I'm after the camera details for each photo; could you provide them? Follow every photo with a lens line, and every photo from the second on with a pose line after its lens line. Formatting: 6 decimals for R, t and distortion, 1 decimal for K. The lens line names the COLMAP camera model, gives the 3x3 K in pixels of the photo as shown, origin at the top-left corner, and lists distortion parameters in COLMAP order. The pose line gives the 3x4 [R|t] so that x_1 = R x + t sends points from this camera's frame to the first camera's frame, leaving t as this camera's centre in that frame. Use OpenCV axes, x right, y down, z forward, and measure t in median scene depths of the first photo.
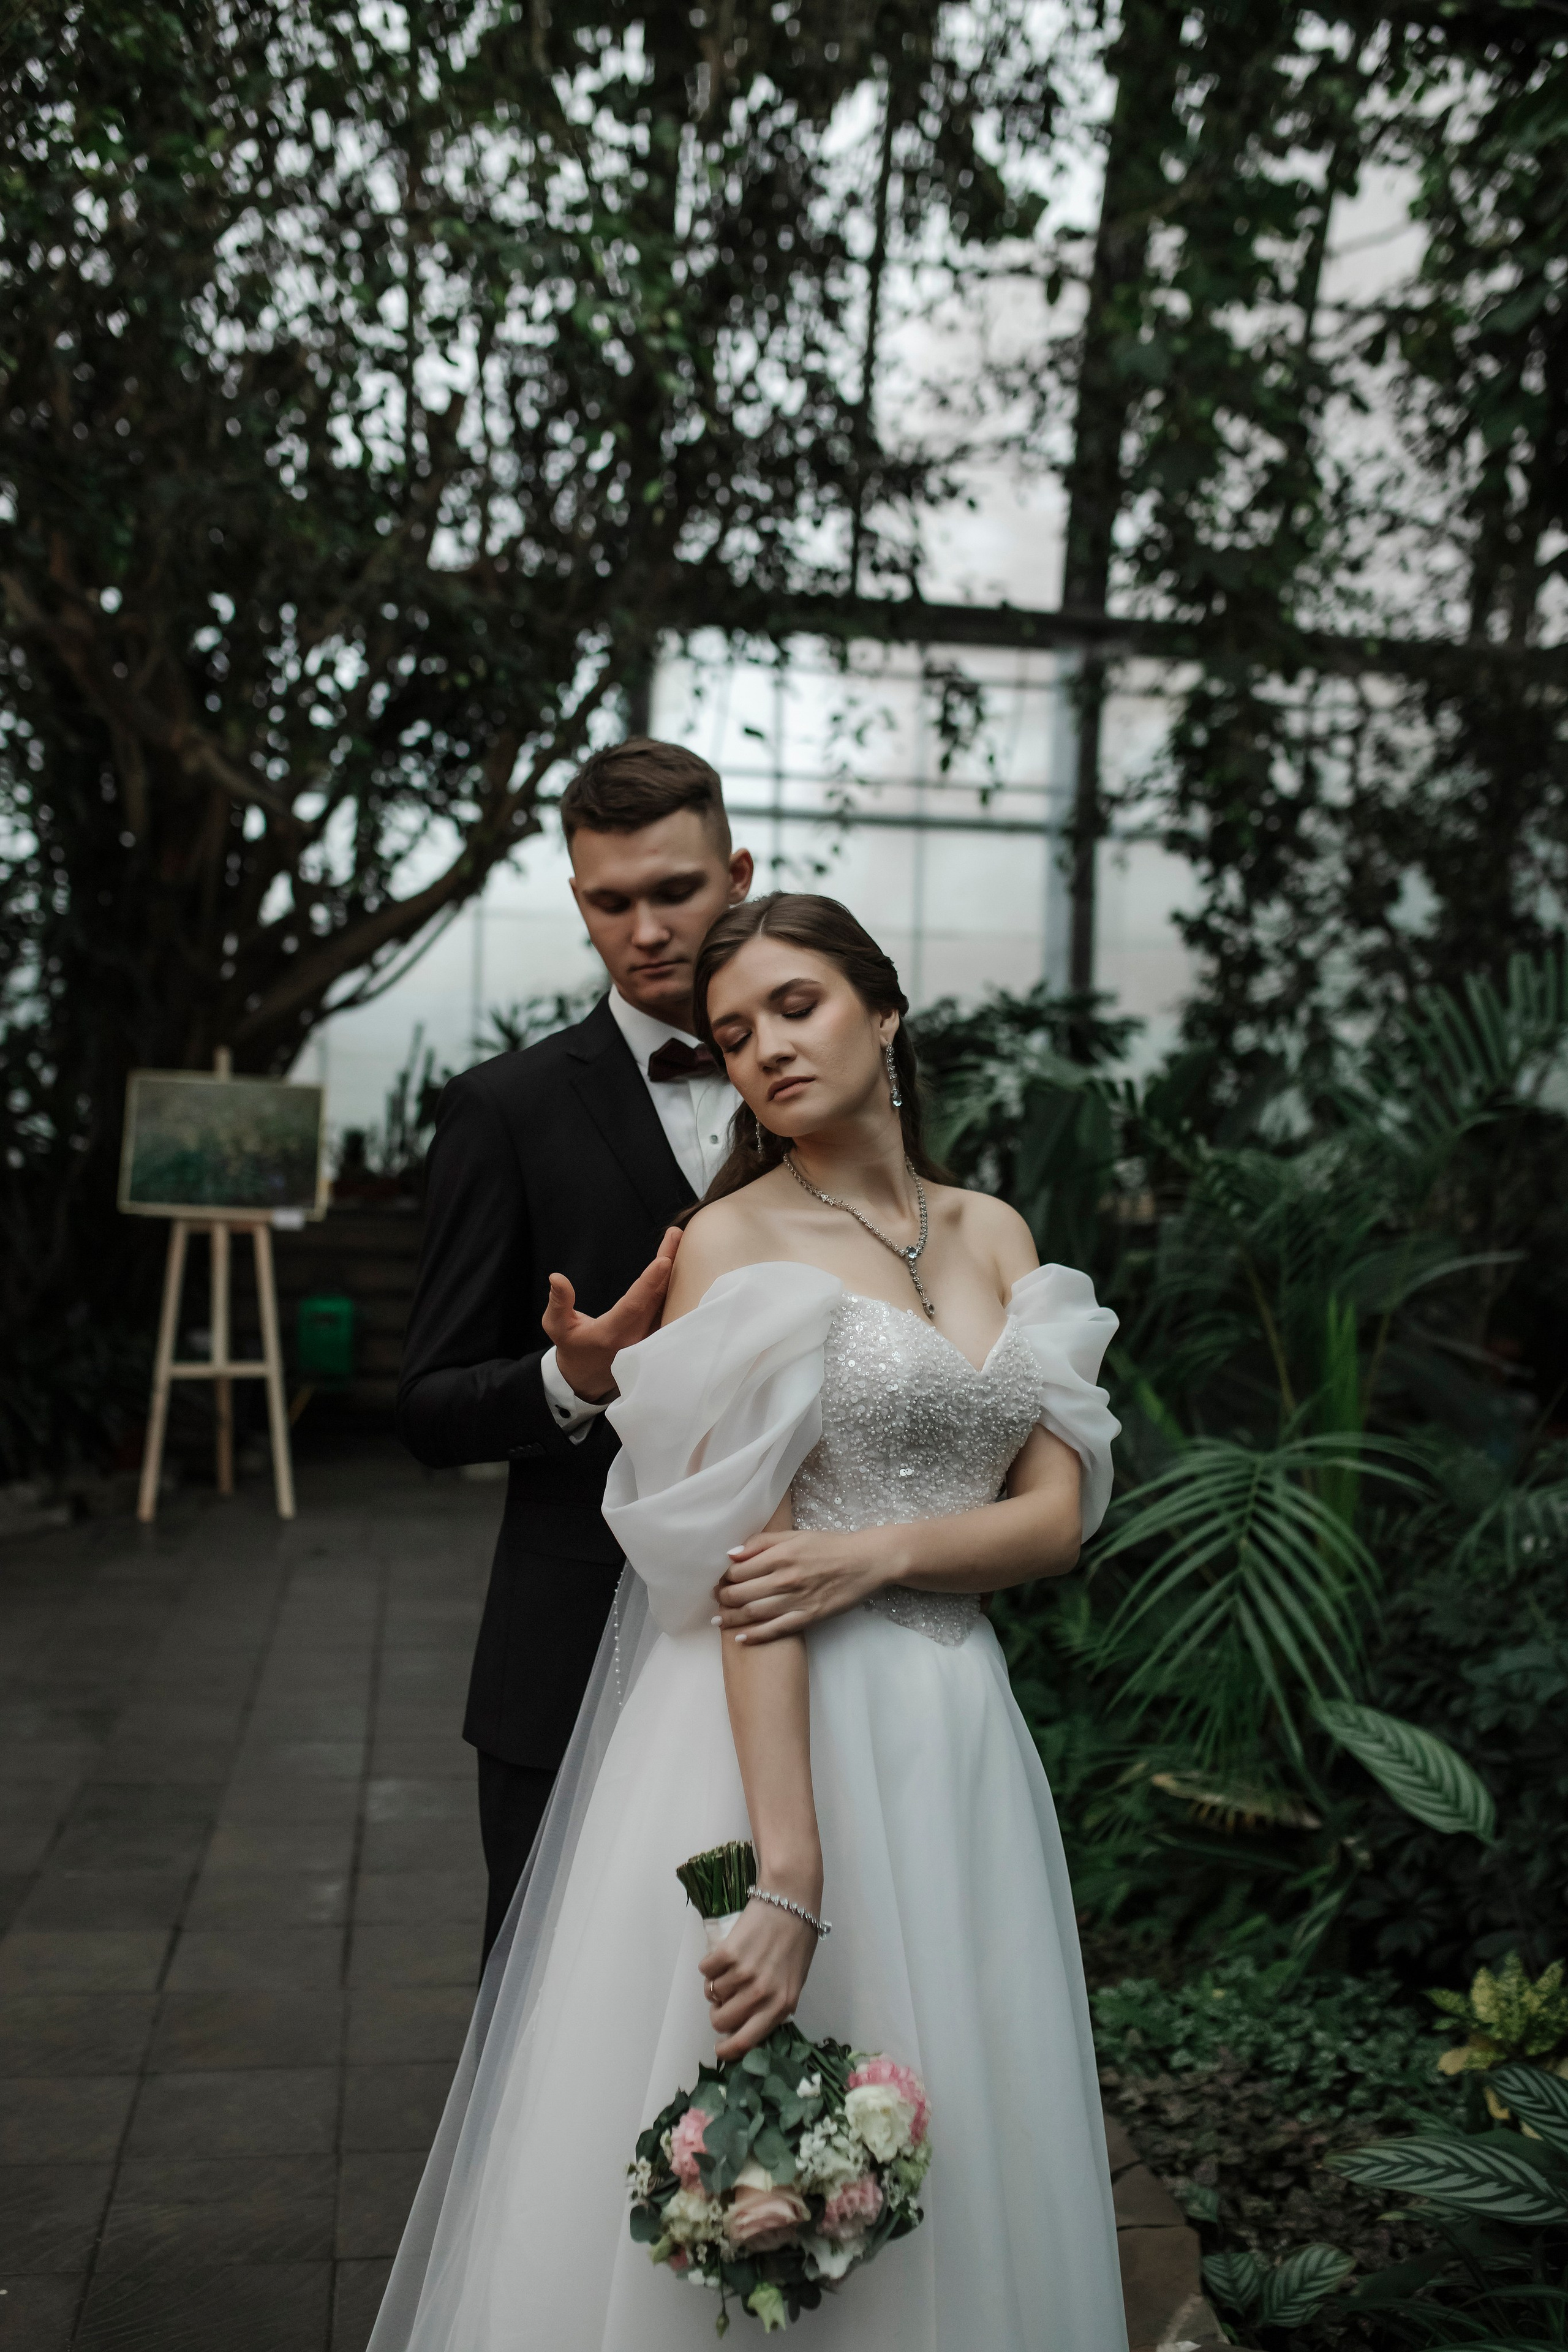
lens RADIAL K [[2335.2, 0, 716.6], [0, 2335.2, 1061.7], [0, 0, 1]] dist [-0.044241, 0.023189]
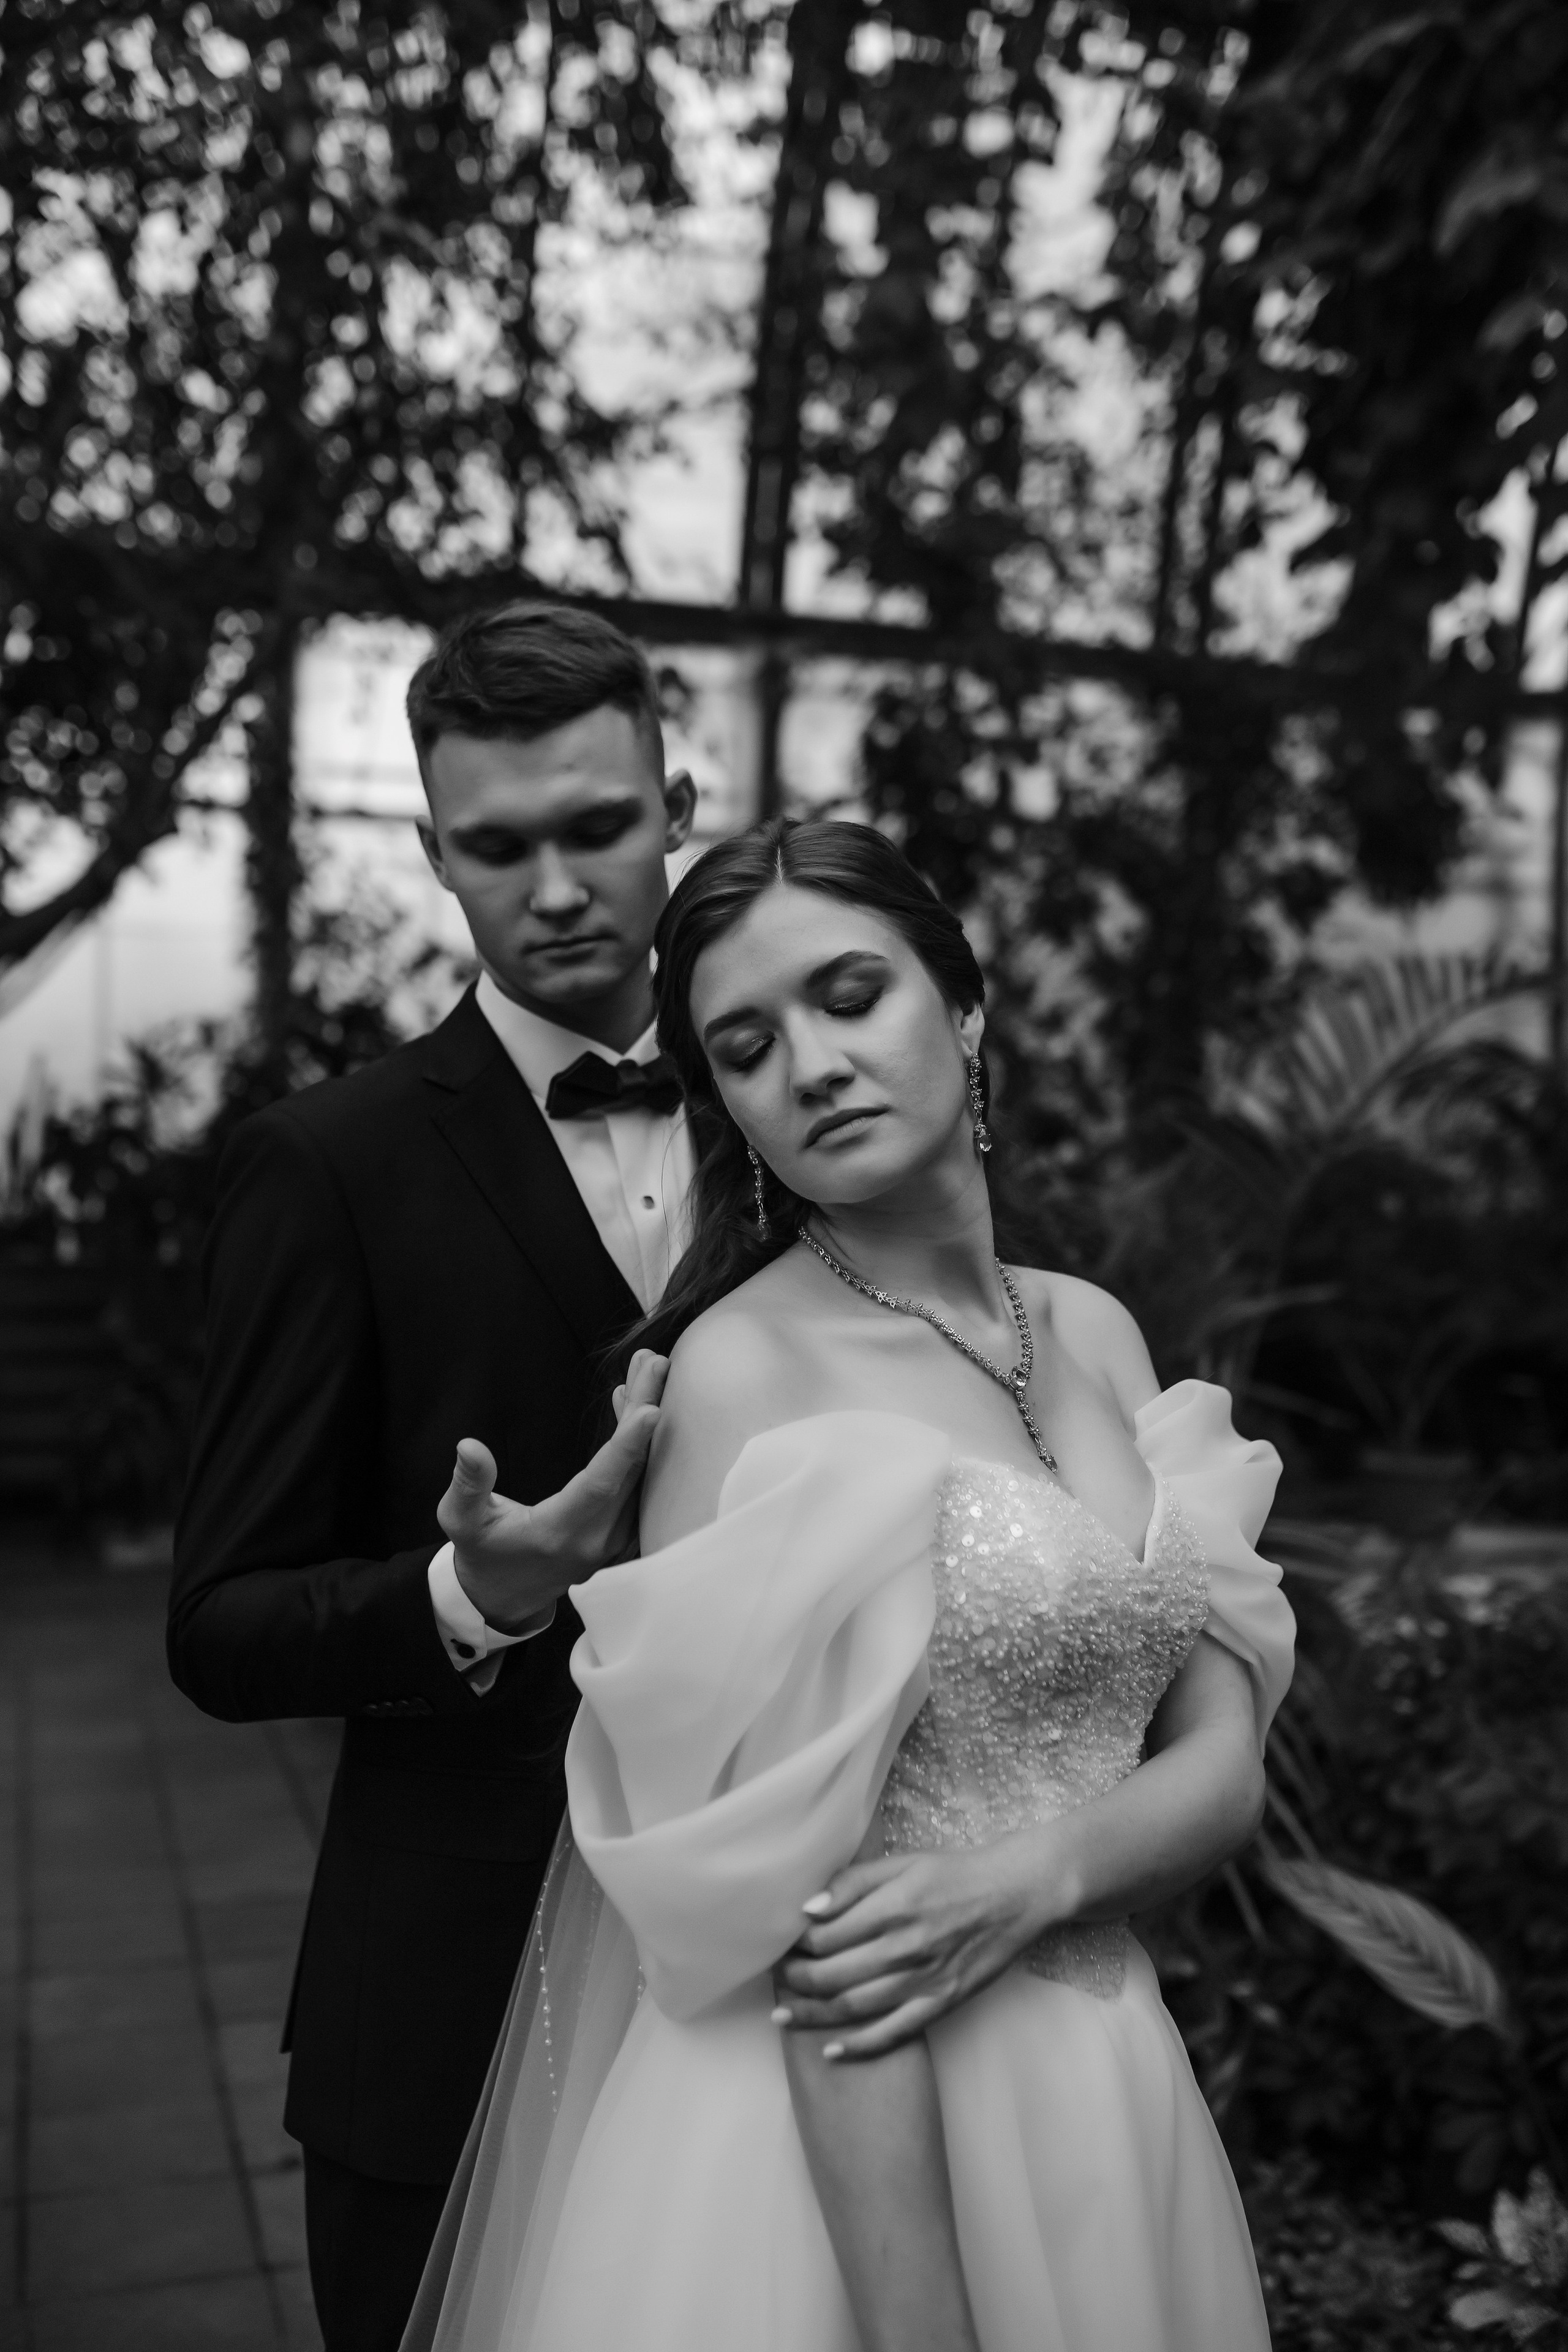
lens RADIAL K [[2335.2, 0, 716.6], [0, 2335.2, 1061.7], [0, 0, 1]] dist [-0.044241, 0.023189]
pose [[0.985605, -0.017384, 0.168166, -0.096046], [0.019140, 0.999778, -0.008826, -0.001221], [-0.167975, 0.011917, 0.985719, 0.348882]]
